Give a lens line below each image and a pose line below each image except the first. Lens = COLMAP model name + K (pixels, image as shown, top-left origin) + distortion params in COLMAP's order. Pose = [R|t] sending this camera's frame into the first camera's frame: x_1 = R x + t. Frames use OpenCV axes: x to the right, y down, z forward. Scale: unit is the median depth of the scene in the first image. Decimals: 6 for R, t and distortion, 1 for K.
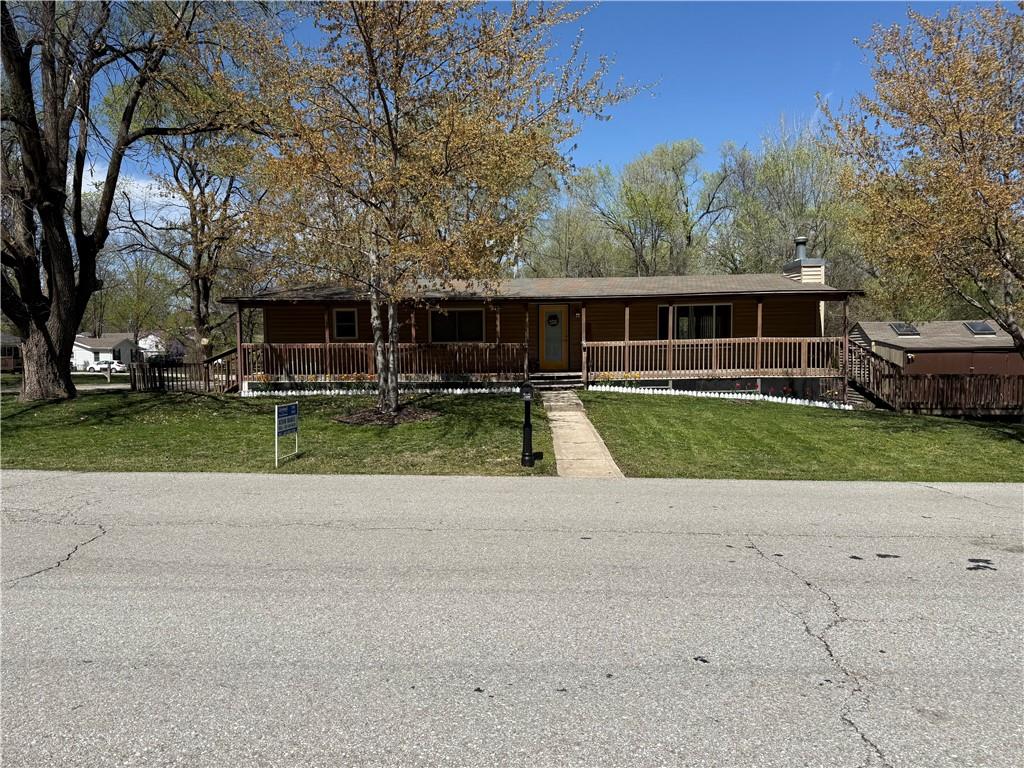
lens RADIAL K [[719.3, 0, 516.9], [0, 719.3, 384.3], [0, 0, 1]] dist [0.057130, -0.062065]
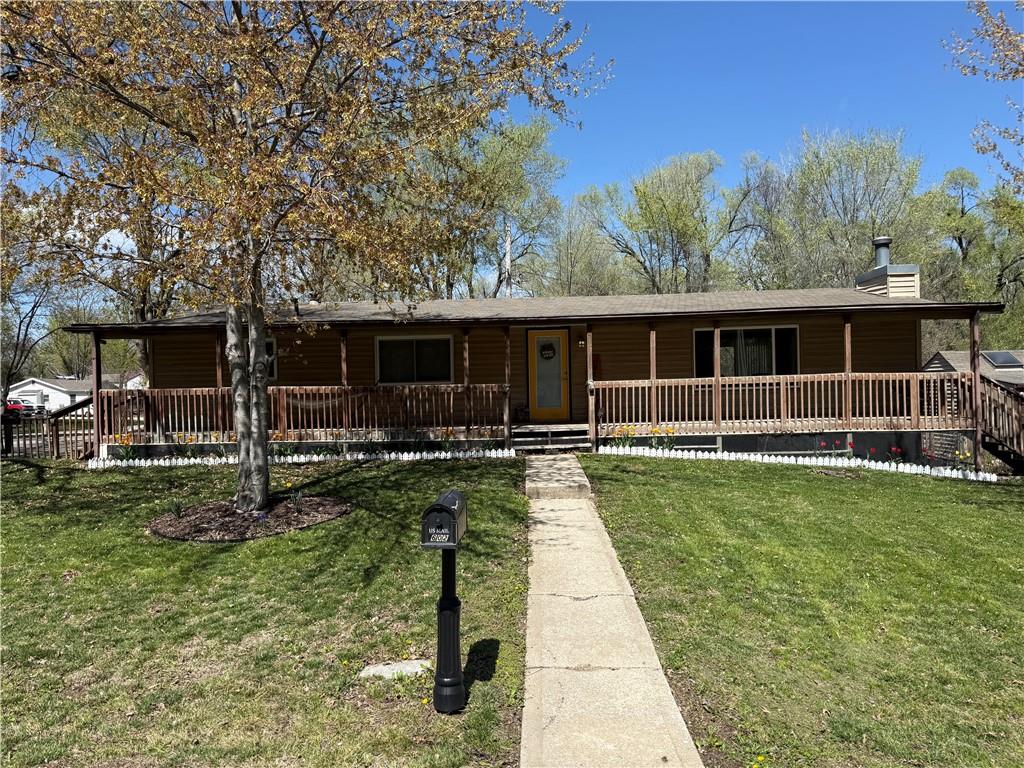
lens RADIAL K [[719.3, 0, 520.9], [0, 719.3, 358.2], [0, 0, 1]] dist [0.057130, -0.062065]
pose [[0.999930, -0.010065, -0.006219, 0.030920], [0.009490, 0.996208, -0.086489, -0.022133], [0.007066, 0.086424, 0.996233, 0.312831]]
